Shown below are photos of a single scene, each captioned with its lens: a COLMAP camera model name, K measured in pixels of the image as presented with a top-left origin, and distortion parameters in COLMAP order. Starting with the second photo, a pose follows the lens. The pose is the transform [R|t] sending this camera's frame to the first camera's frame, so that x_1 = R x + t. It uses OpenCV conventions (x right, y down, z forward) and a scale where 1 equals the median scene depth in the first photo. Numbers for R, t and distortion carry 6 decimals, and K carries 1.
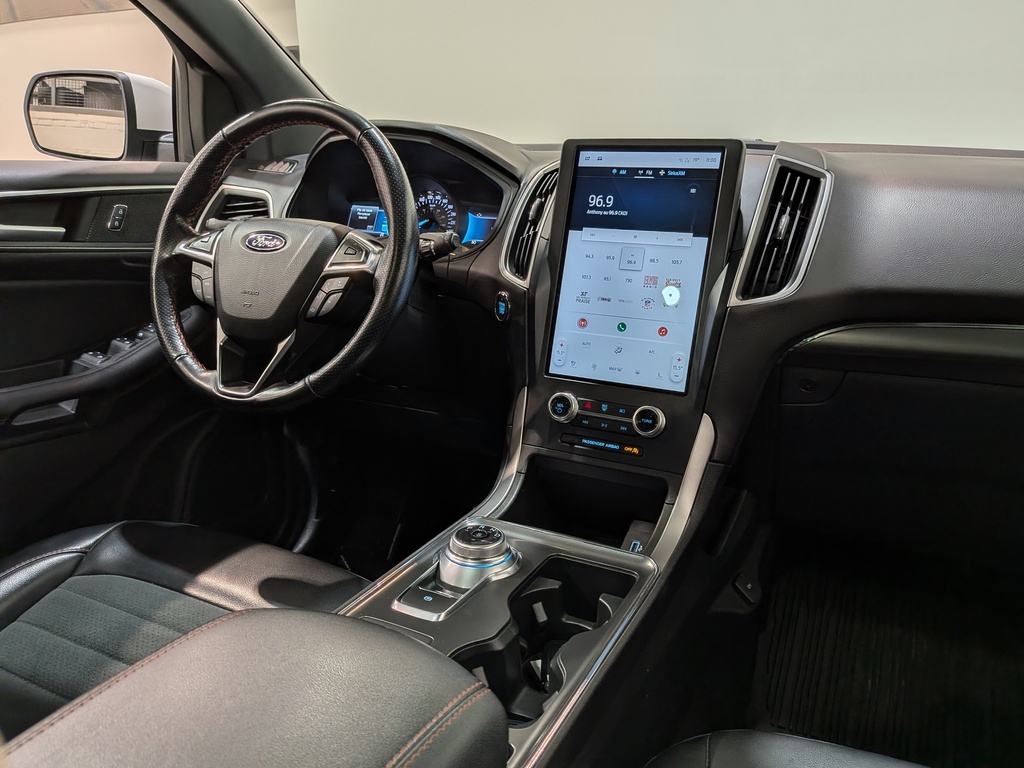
lens RADIAL K [[732.2, 0, 535.3], [0, 732.2, 399.2], [0, 0, 1]] dist [0.074530, -0.123045]
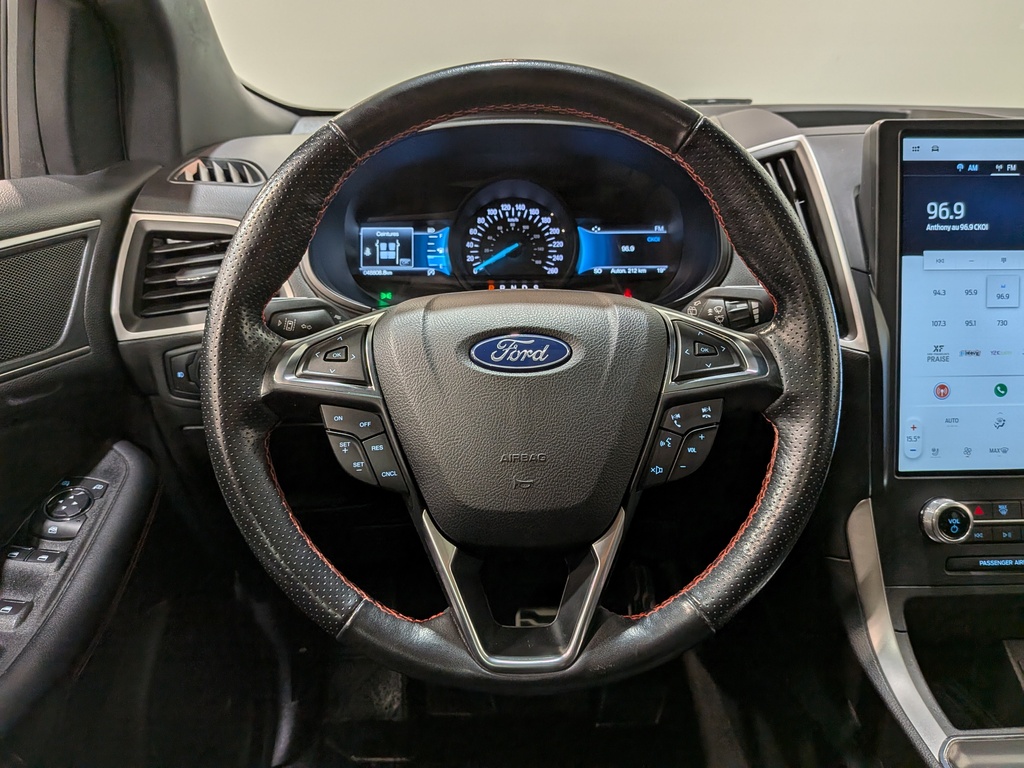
lens RADIAL K [[739.1, 0, 514.6], [0, 739.1, 379.7], [0, 0, 1]] dist [0.072172, -0.122948]
pose [[0.898487, -0.174611, 0.402781, -0.575617], [0.158604, 0.984636, 0.073054, -0.231280], [-0.409348, -0.001755, 0.912376, 0.540741]]
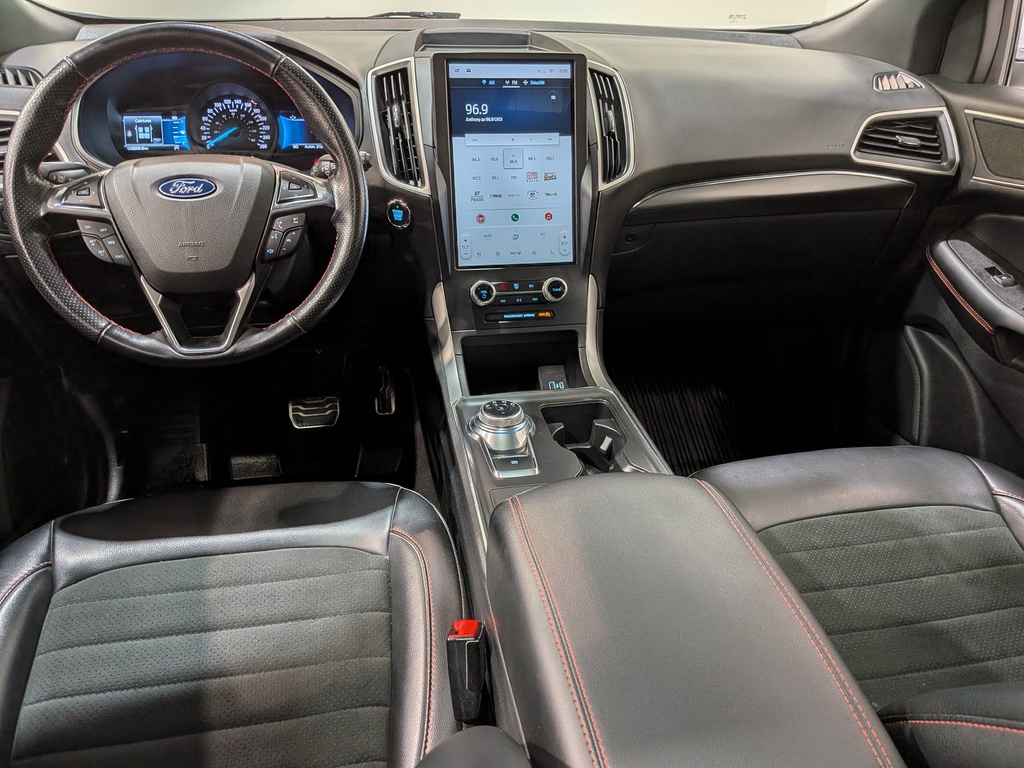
lens RADIAL K [[727.4, 0, 516.3], [0, 727.4, 377.8], [0, 0, 1]] dist [0.069498, -0.127825]
pose [[0.813429, -0.276429, 0.511781, -0.569181], [0.171351, 0.954692, 0.243314, -0.137438], [-0.555852, -0.110224, 0.823941, -0.026948]]
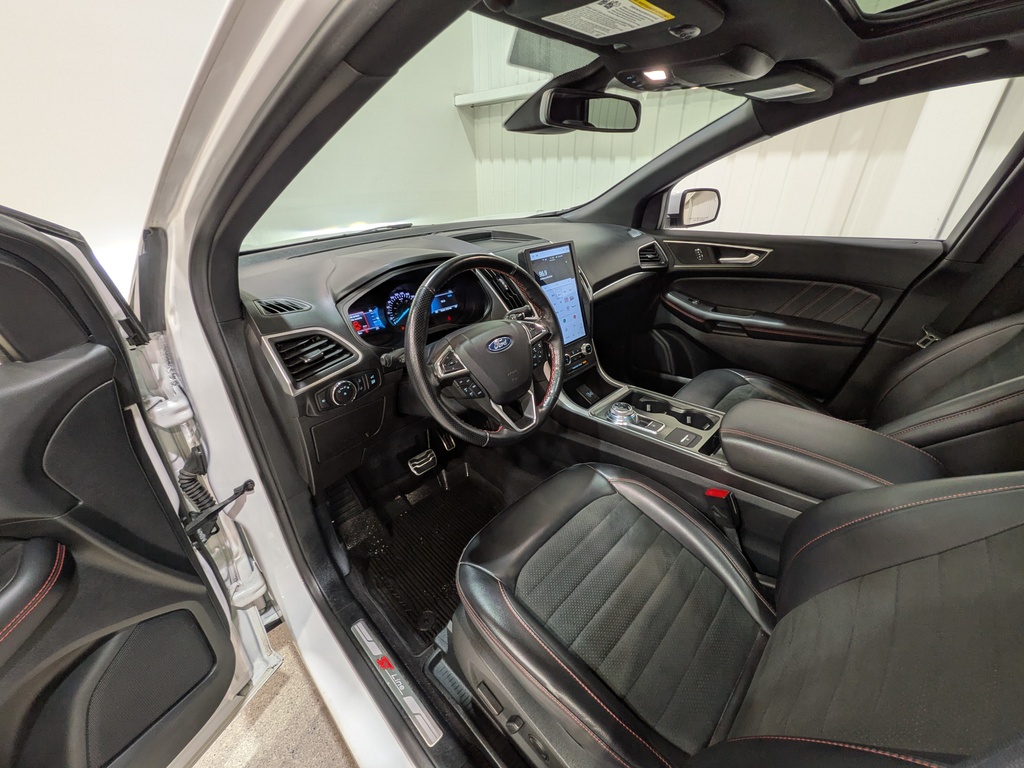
lens RADIAL K [[397.8, 0, 508.6], [0, 397.8, 384.1], [0, 0, 1]] dist [0.001455, 0.000014]
pose [[0.336865, -0.456853, 0.823291, -1.142667], [0.324066, 0.877230, 0.354186, -0.445458], [-0.884026, 0.147488, 0.443559, 0.598337]]
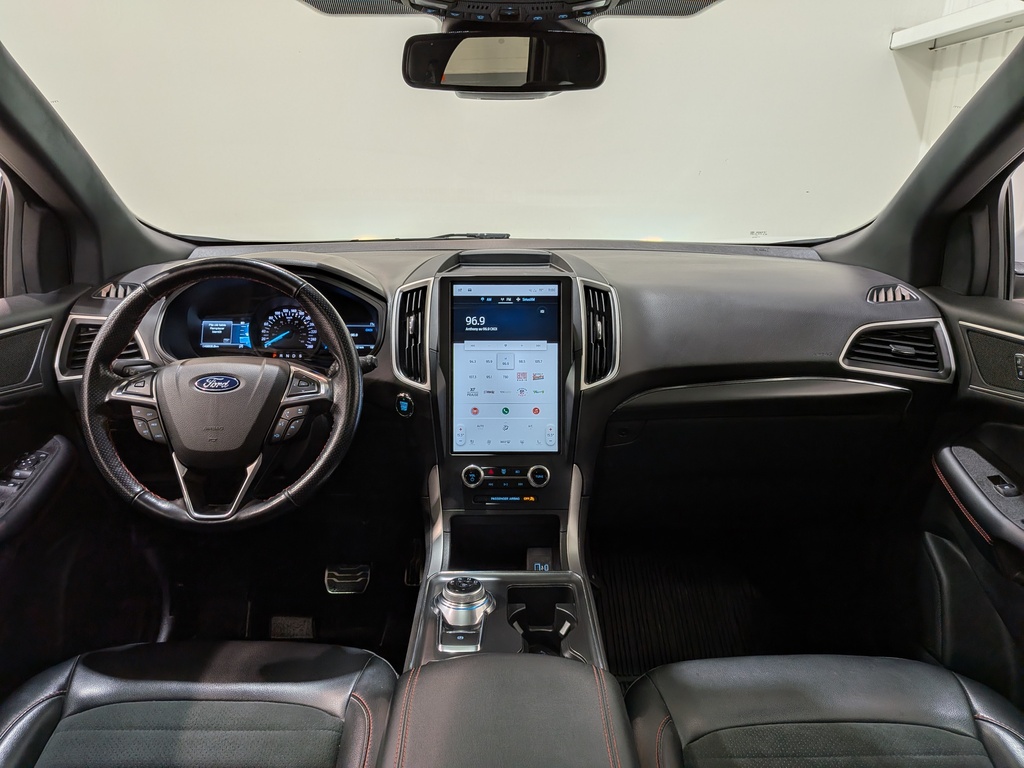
lens RADIAL K [[729.9, 0, 504.3], [0, 729.9, 396.8], [0, 0, 1]] dist [0.076640, -0.125314]
pose [[0.903409, -0.135860, 0.406686, -0.432023], [0.146231, 0.989234, 0.005634, -0.131728], [-0.403073, 0.054380, 0.913551, -0.243991]]
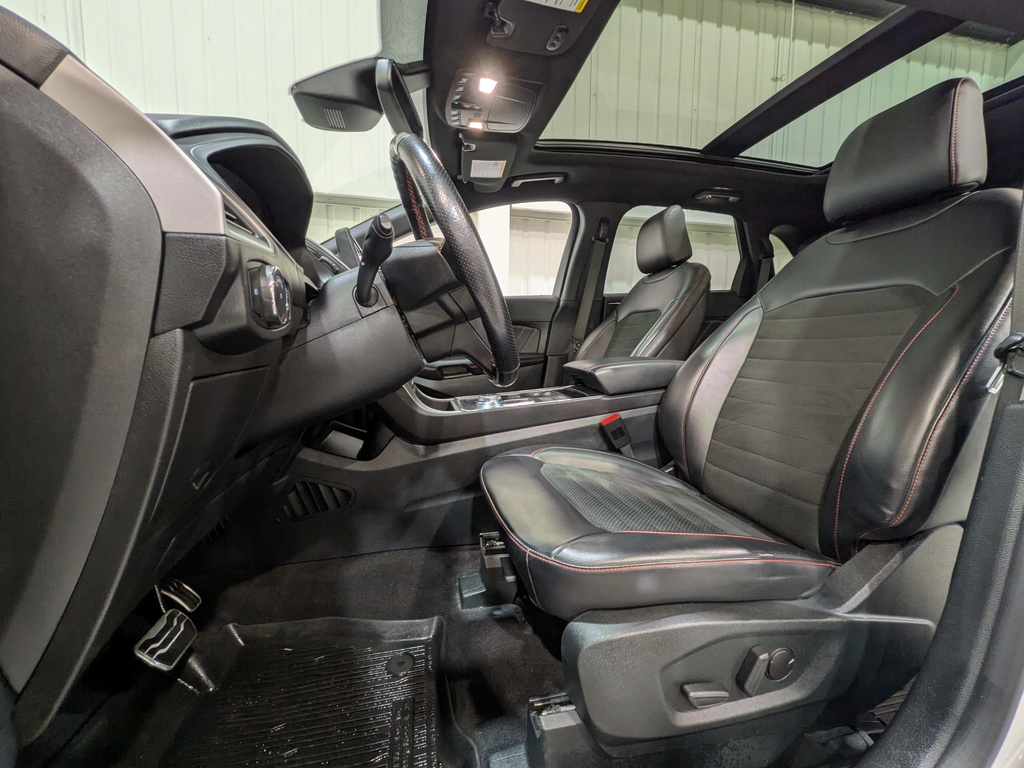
lens RADIAL K [[397.8, 0, 508.6], [0, 397.8, 384.1], [0, 0, 1]] dist [0.001455, 0.000014]
pose [[-0.605822, -0.104886, 0.788656, -0.991924], [0.249350, 0.916298, 0.313404, -0.219089], [-0.755516, 0.386518, -0.528960, 1.384221]]
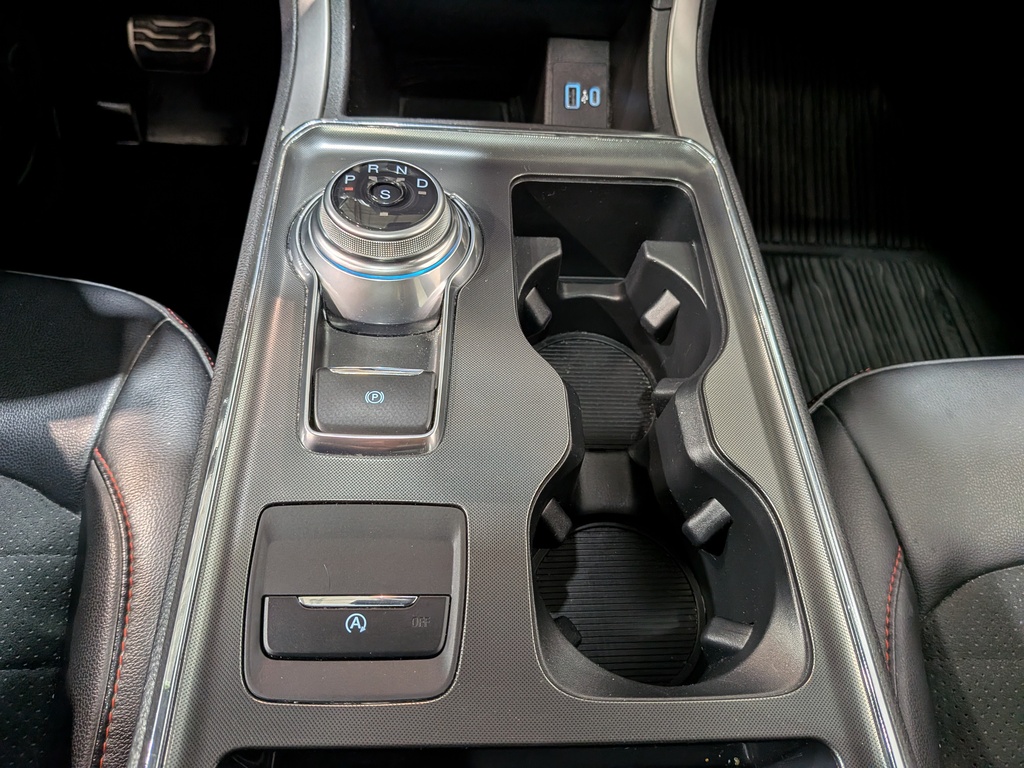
lens RADIAL K [[747.7, 0, 498.3], [0, 747.7, 371.7], [0, 0, 1]] dist [0.060112, -0.133921]
pose [[0.891544, -0.341665, 0.297345, -0.154922], [0.070537, 0.753211, 0.653986, -0.019112], [-0.447408, -0.562084, 0.695621, 0.505640]]
